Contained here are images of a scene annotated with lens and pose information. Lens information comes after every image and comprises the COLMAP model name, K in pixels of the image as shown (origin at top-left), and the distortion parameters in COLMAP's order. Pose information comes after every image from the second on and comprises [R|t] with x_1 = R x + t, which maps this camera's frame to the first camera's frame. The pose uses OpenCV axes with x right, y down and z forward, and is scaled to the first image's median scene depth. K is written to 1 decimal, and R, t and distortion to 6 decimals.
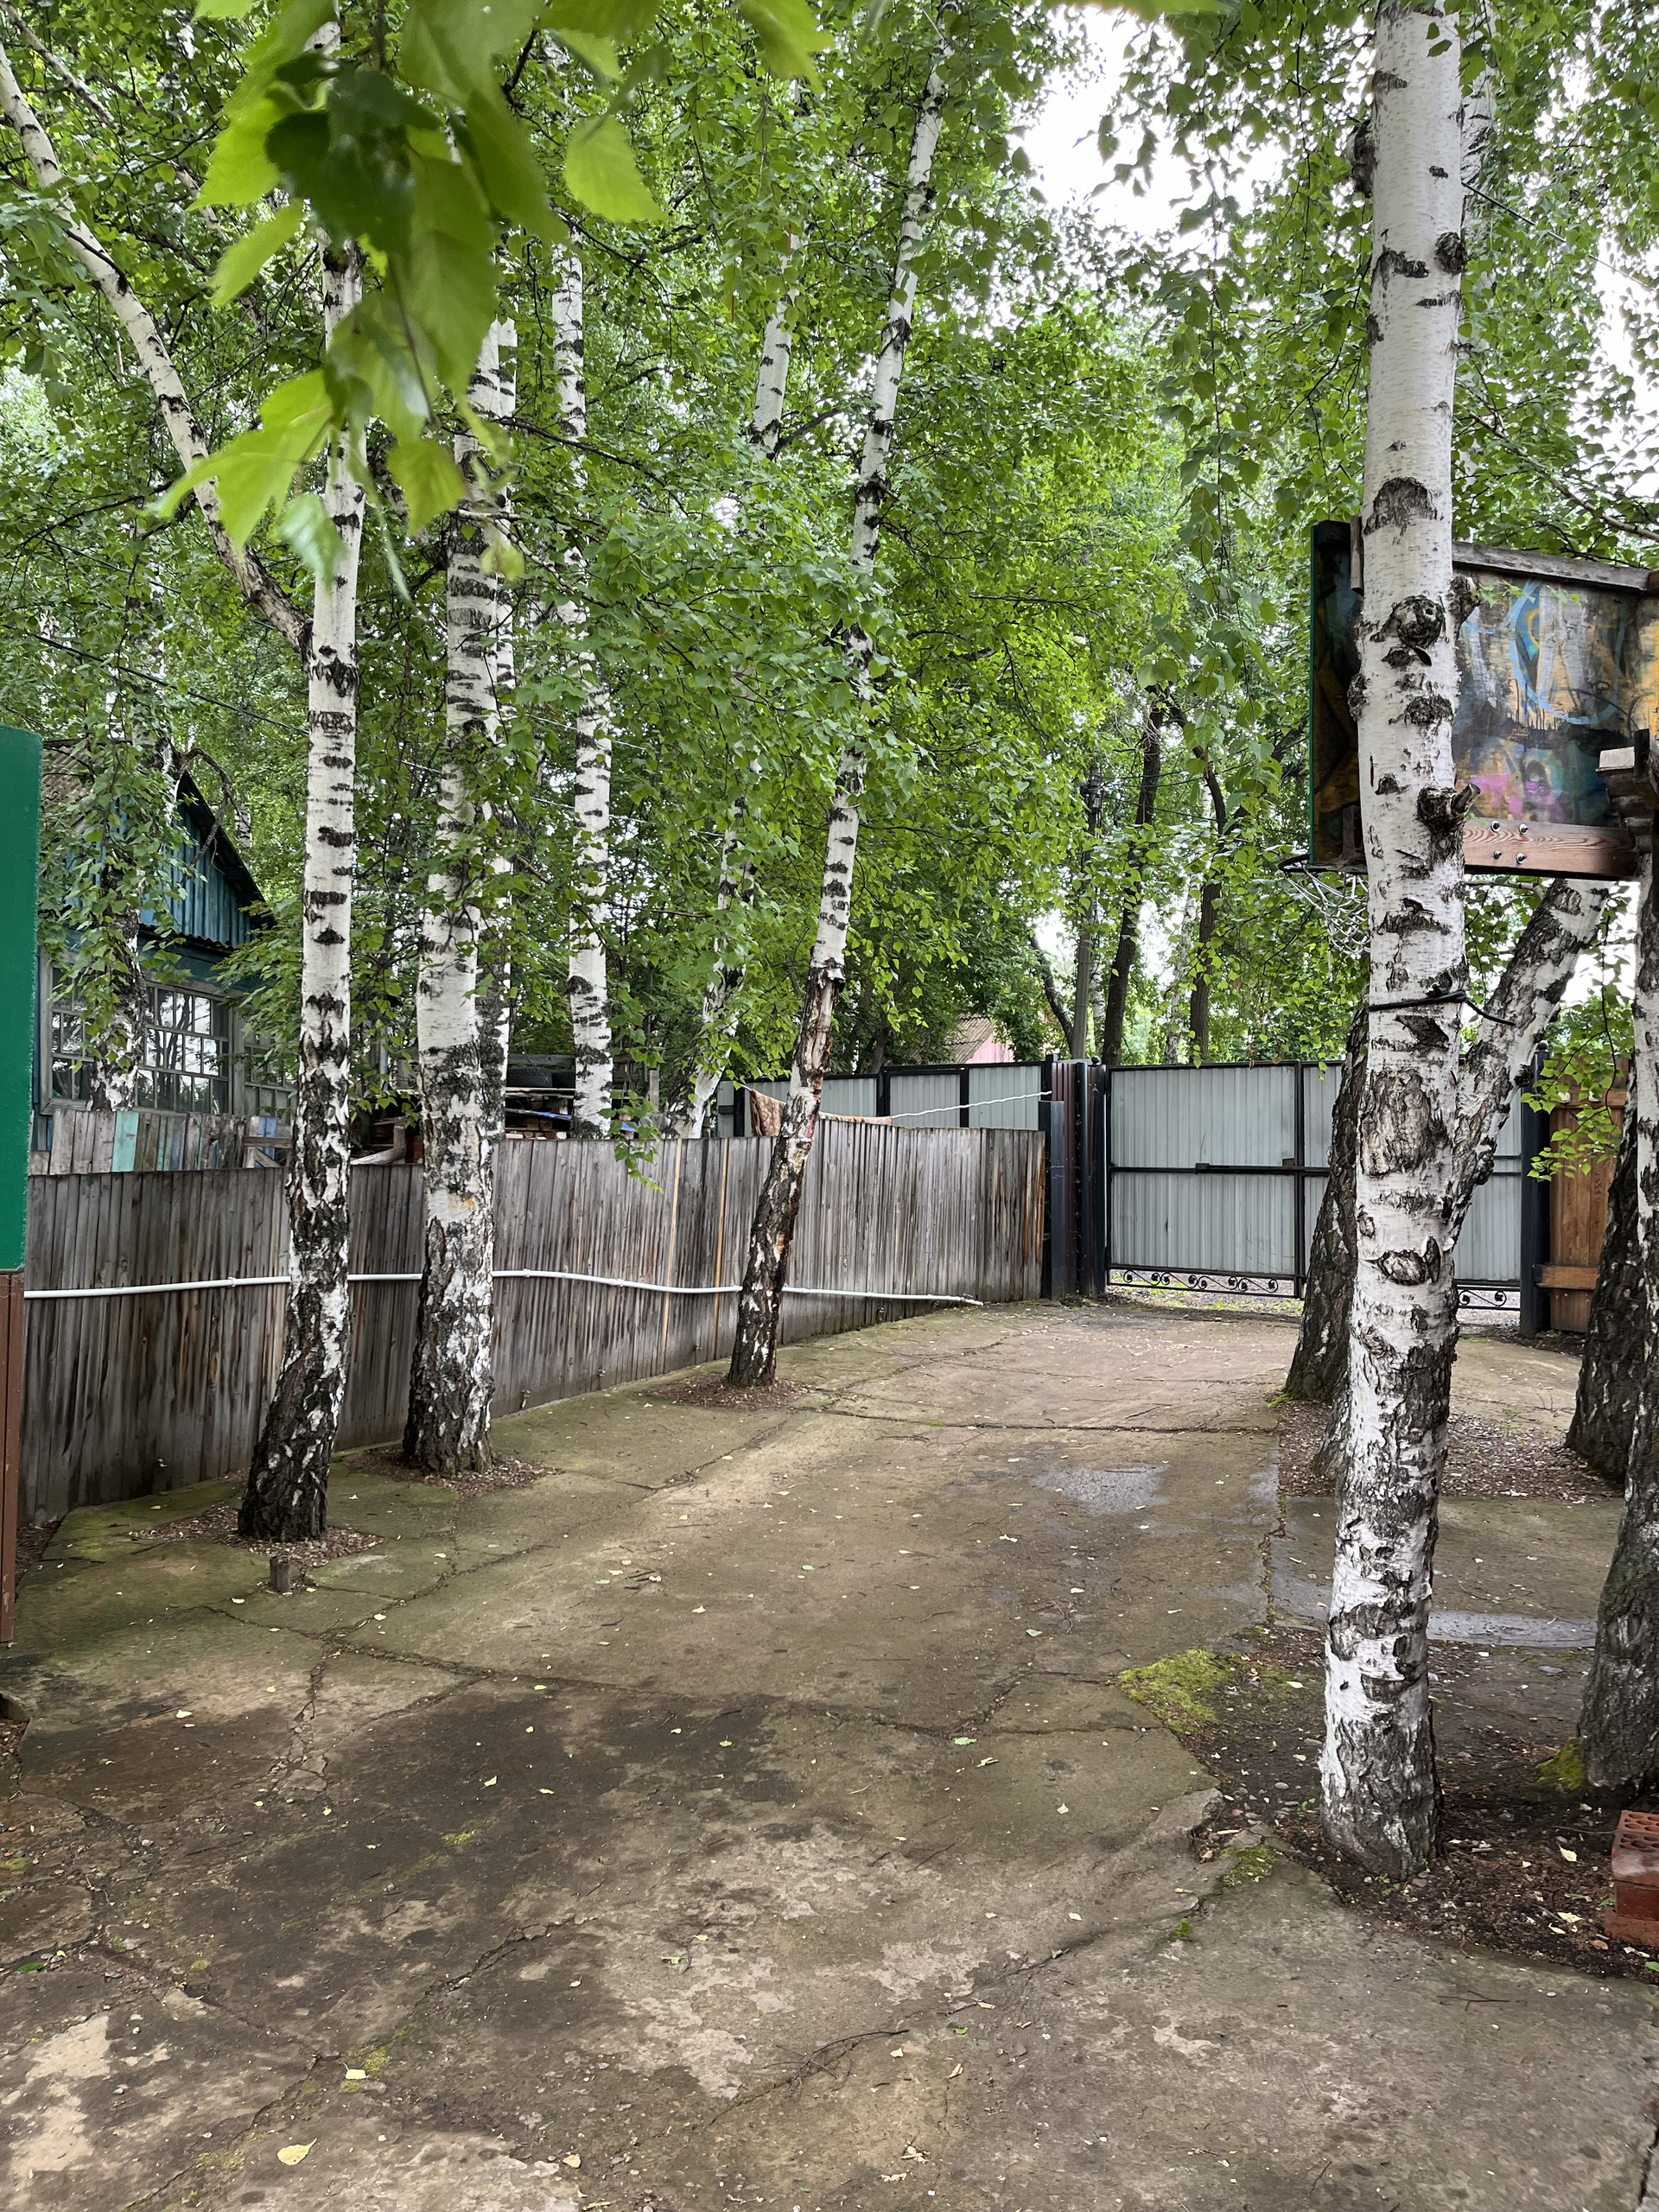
lens RADIAL K [[1660.6, 0, 823.9], [0, 1660.6, 1113.9], [0, 0, 1]] dist [0.086427, -0.128452]
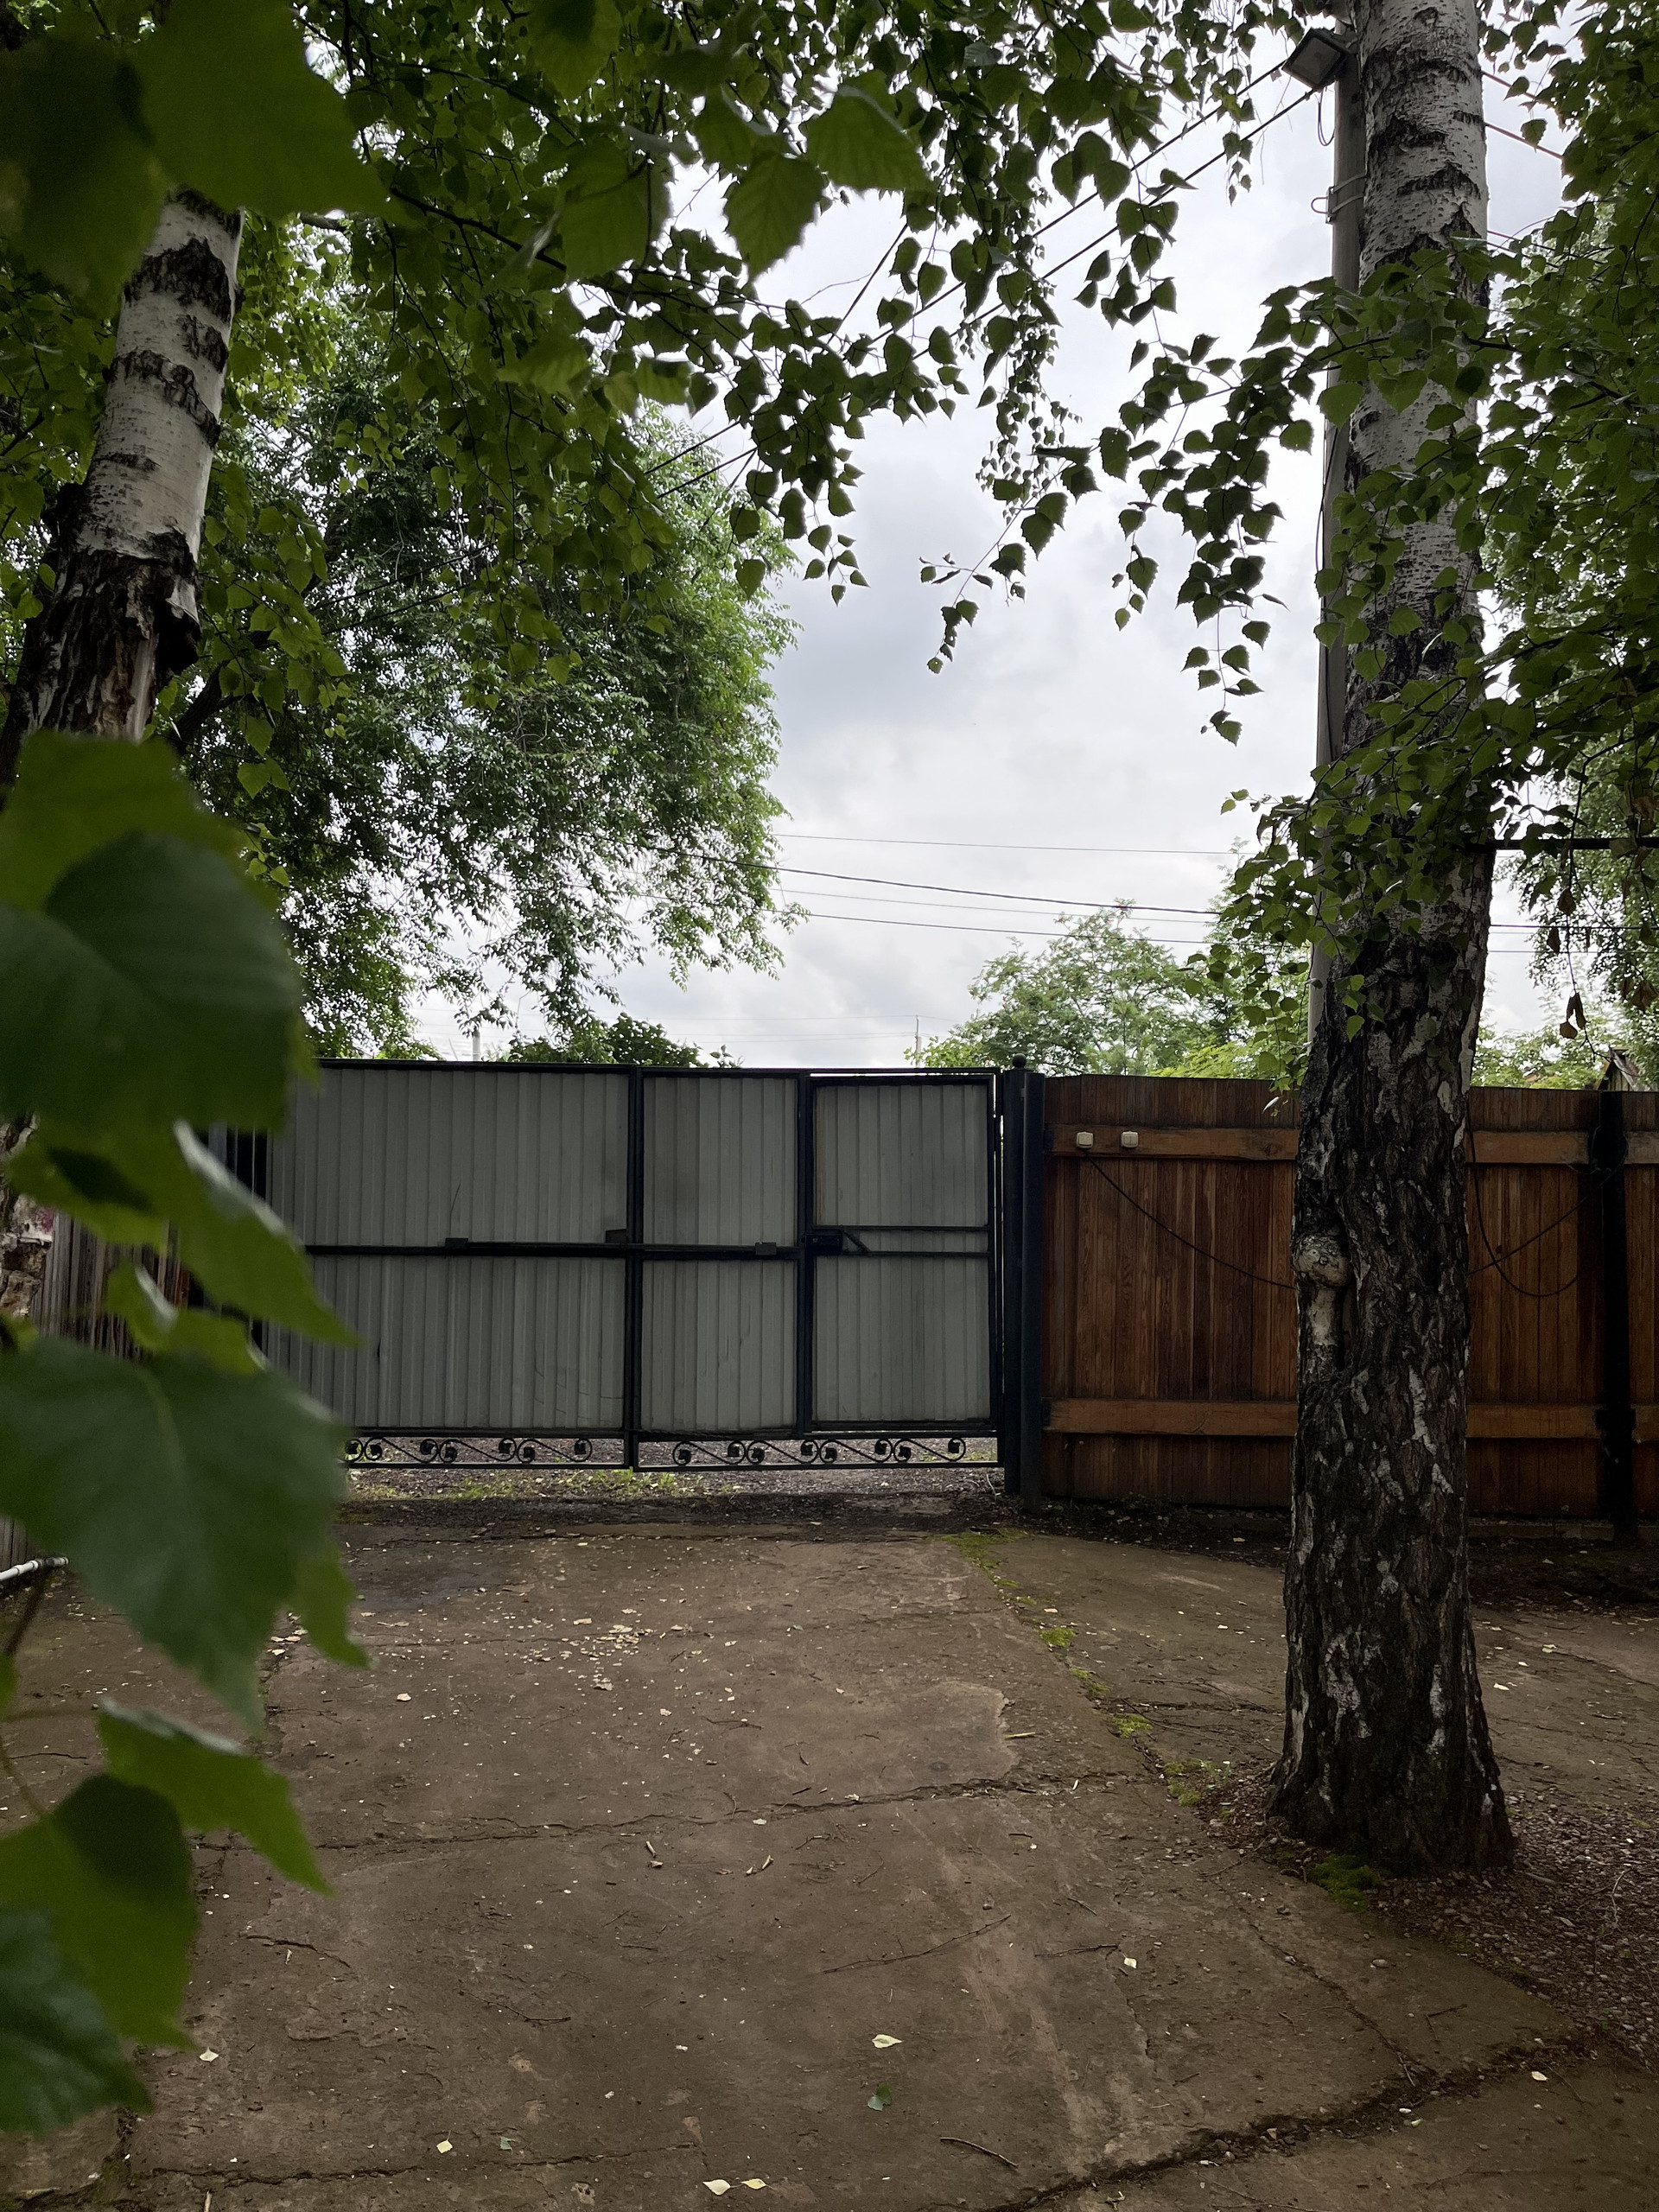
lens RADIAL K [[1660.6, 0, 823.9], [0, 1660.6, 1113.9], [0, 0, 1]] dist [0.086427, -0.128452]
pose [[0.735787, 0.038617, 0.676111, -0.066596], [-0.024442, 0.999237, -0.030473, 0.001860], [-0.676771, 0.005896, 0.736170, 0.514540]]
